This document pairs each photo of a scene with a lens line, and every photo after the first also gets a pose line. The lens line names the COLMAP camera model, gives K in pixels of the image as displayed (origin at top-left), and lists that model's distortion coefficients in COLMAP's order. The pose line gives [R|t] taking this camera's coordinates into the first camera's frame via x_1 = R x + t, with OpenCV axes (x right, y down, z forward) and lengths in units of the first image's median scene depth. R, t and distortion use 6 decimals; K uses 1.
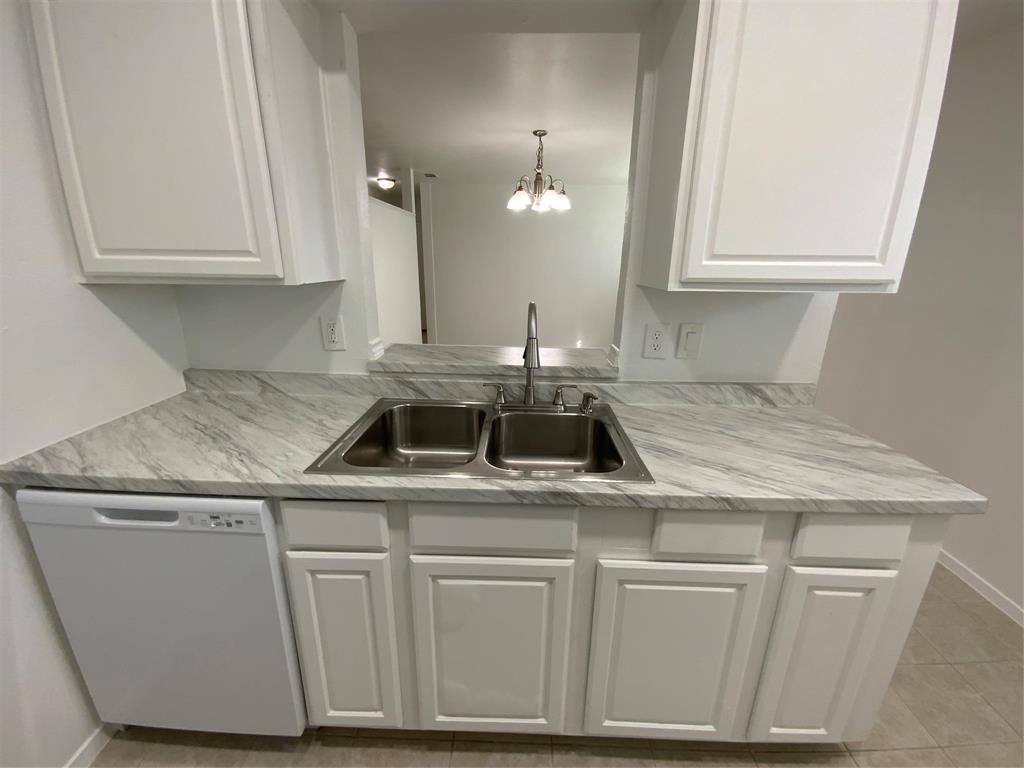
lens RADIAL K [[430.0, 0, 511.3], [0, 430.0, 387.4], [0, 0, 1]] dist [-0.011129, -0.000234]
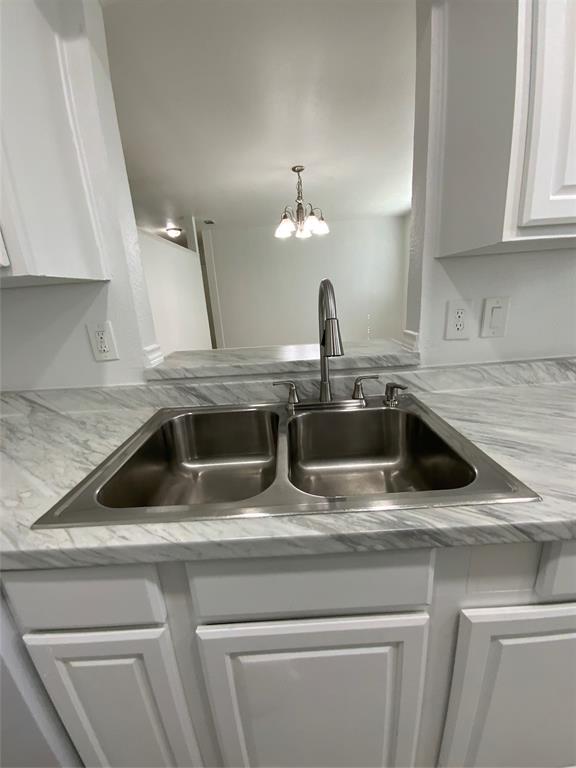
lens RADIAL K [[322.5, 0, 290.3], [0, 322.5, 385.7], [0, 0, 1]] dist [-0.011129, -0.000234]
pose [[0.996326, -0.084431, 0.014352, -0.039438], [0.084623, 0.996324, -0.013334, 0.009523], [-0.013173, 0.014500, 0.999808, 0.329285]]
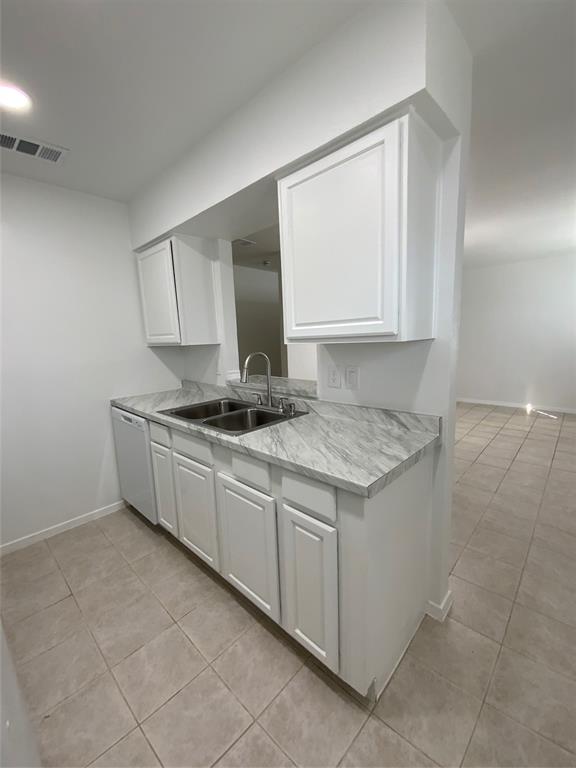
lens RADIAL K [[311.3, 0, 288.0], [0, 311.3, 384.0], [0, 0, 1]] dist [0.026423, -0.000099]
pose [[0.751141, 0.063130, -0.657116, 0.990088], [-0.146848, 0.986455, -0.073091, 0.030112], [0.643601, 0.151398, 0.750237, 0.013341]]
